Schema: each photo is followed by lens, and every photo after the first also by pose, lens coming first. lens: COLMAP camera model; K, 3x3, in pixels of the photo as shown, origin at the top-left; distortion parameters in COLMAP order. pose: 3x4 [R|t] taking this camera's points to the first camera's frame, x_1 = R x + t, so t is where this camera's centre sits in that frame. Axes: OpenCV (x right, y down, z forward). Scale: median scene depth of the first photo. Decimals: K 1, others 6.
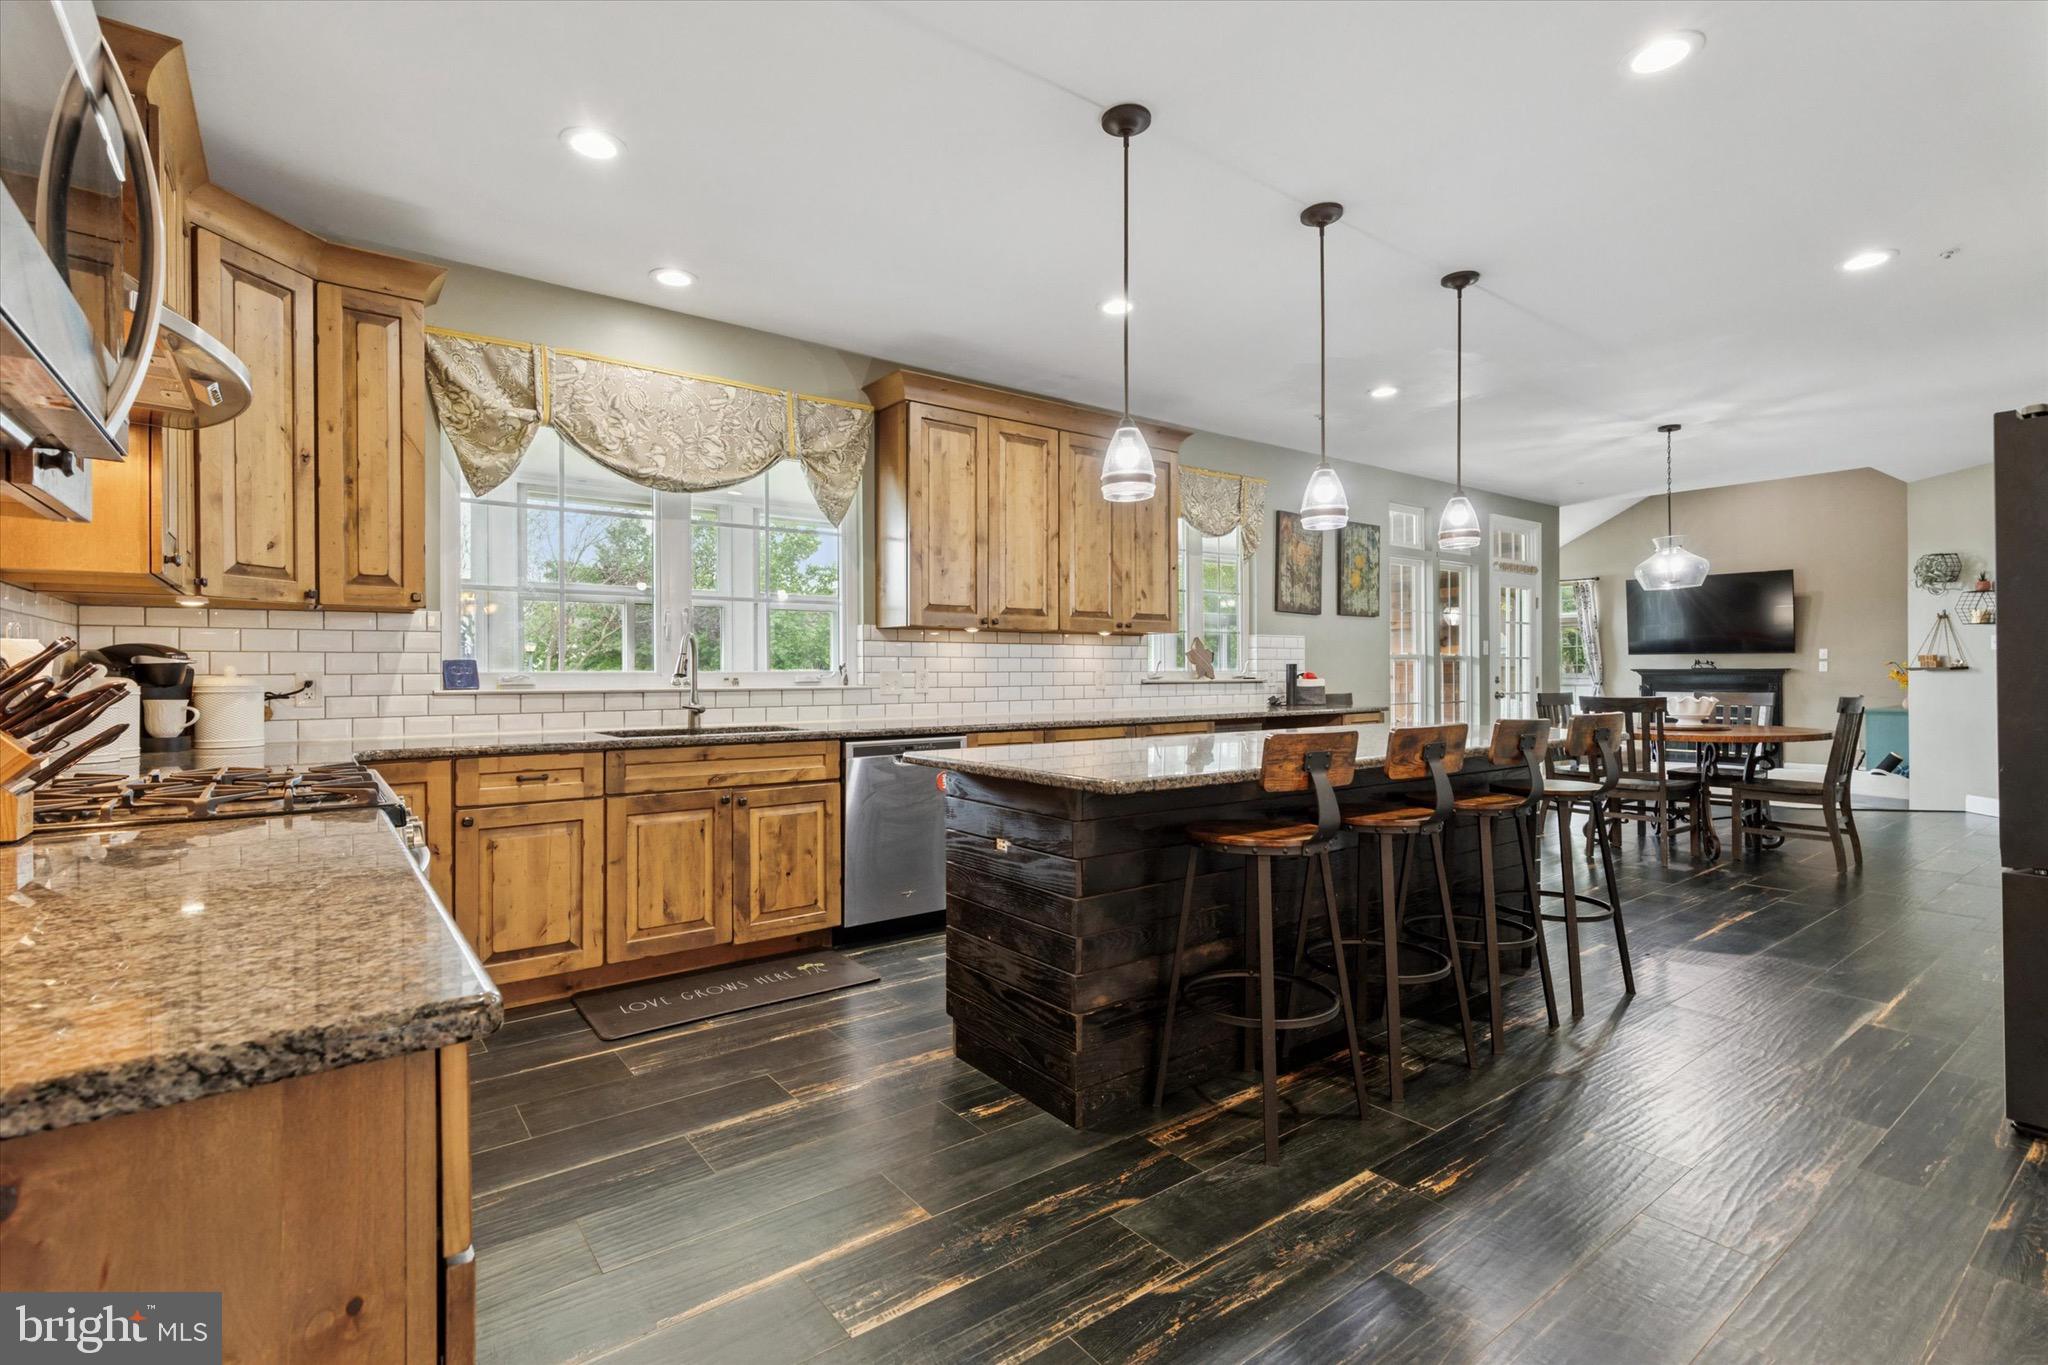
lens RADIAL K [[950.7, 0, 1020.5], [0, 950.7, 670.7], [0, 0, 1]] dist [0.006192, 0.001041]
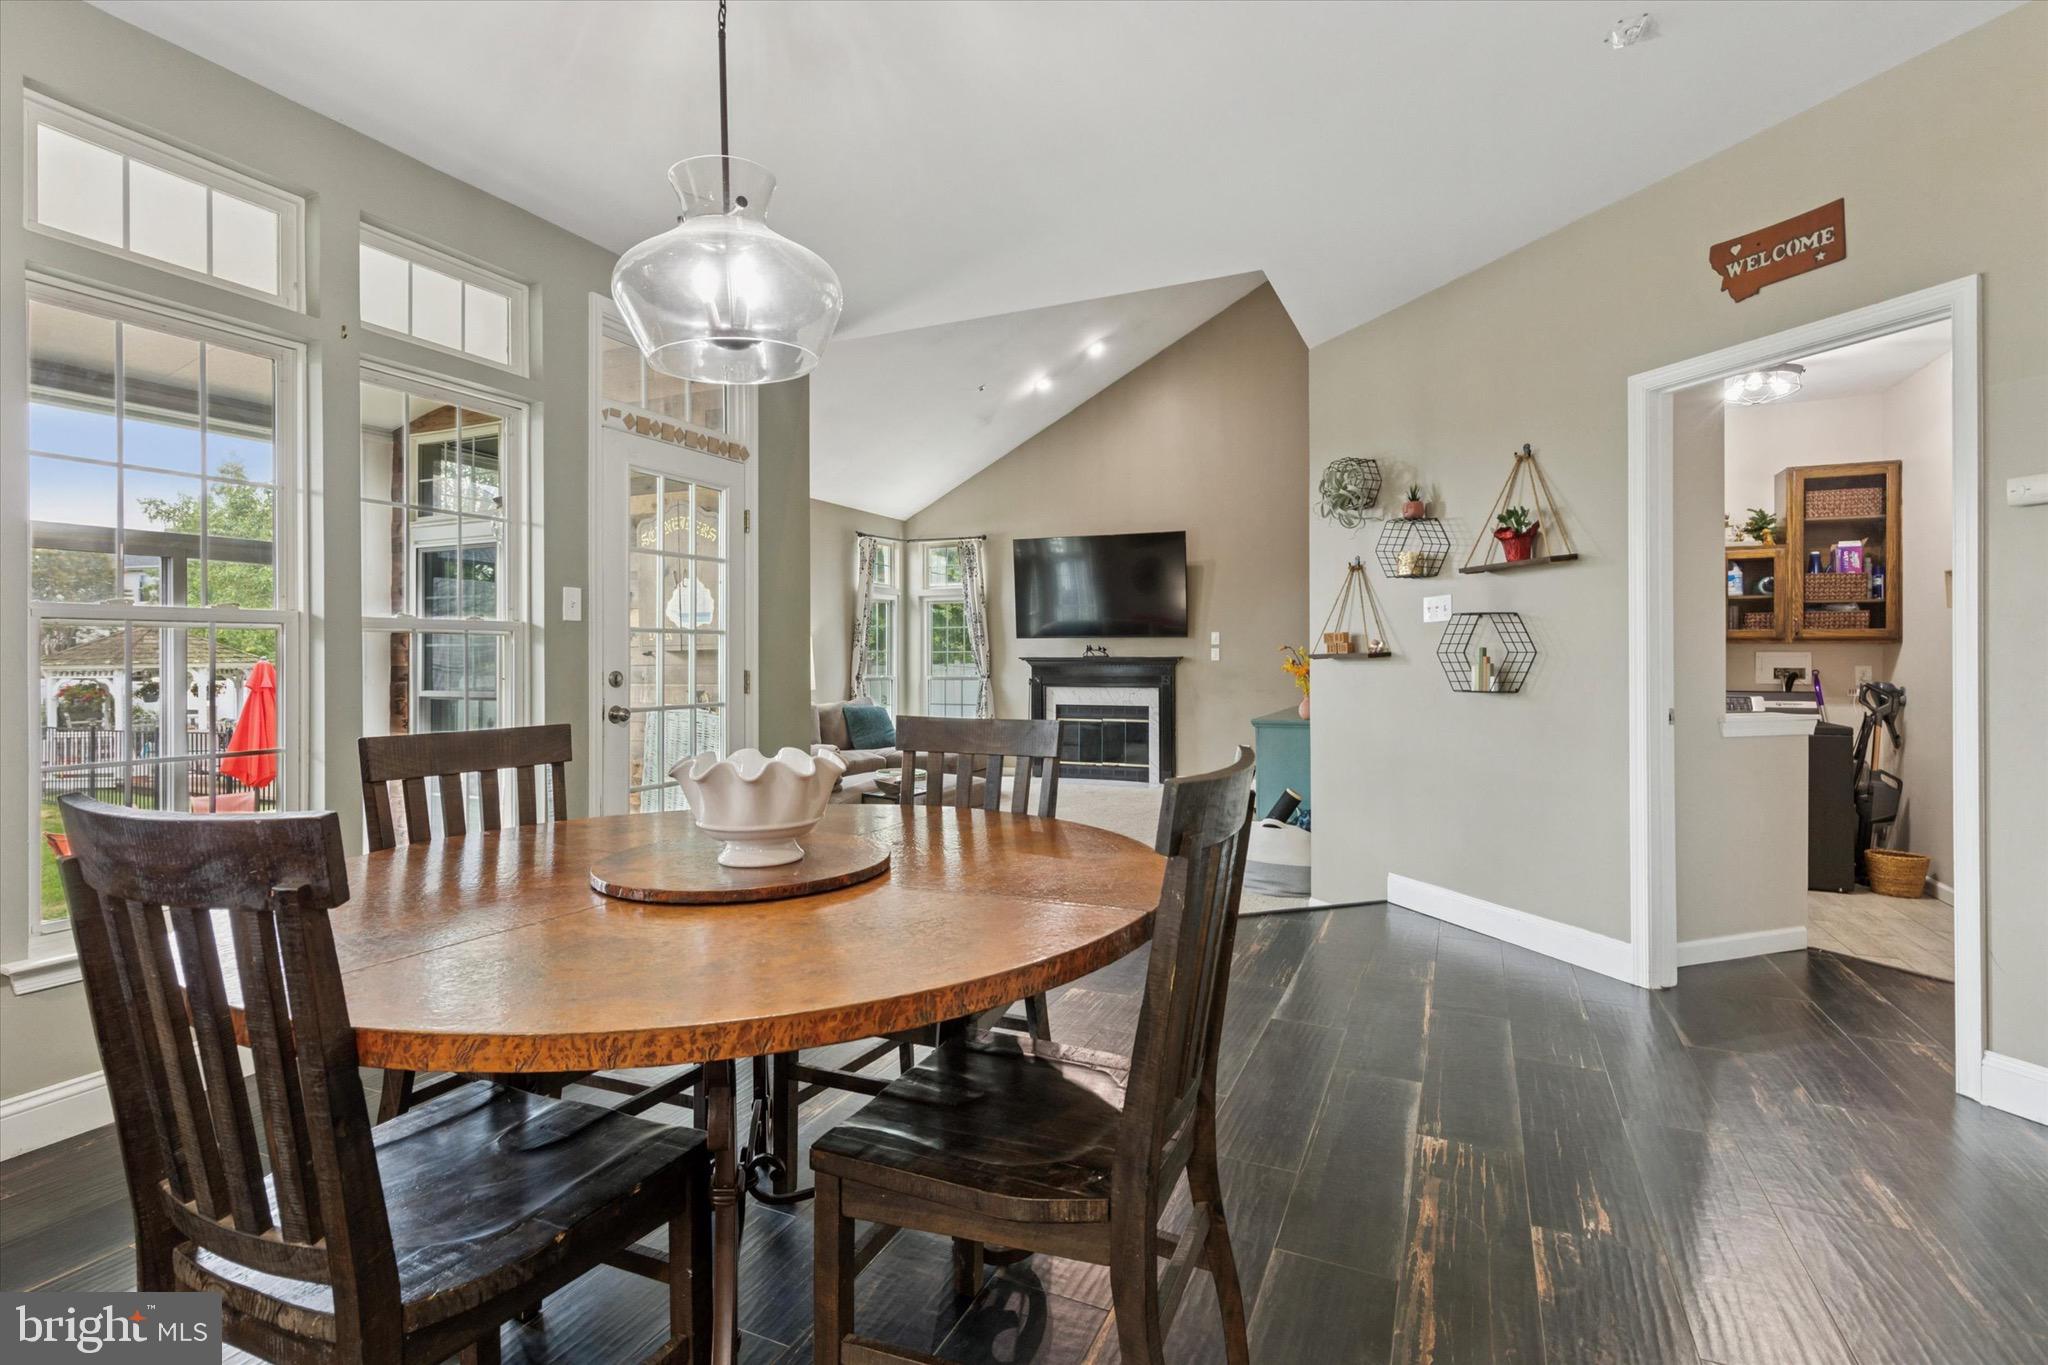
lens RADIAL K [[950.7, 0, 1024.5], [0, 950.7, 660.9], [0, 0, 1]] dist [0.006192, 0.001041]
pose [[0.883971, 0.000899, 0.467541, 0.475488], [-0.001402, 0.999999, 0.000728, 0.000897], [-0.467539, -0.001299, 0.883971, 0.539515]]
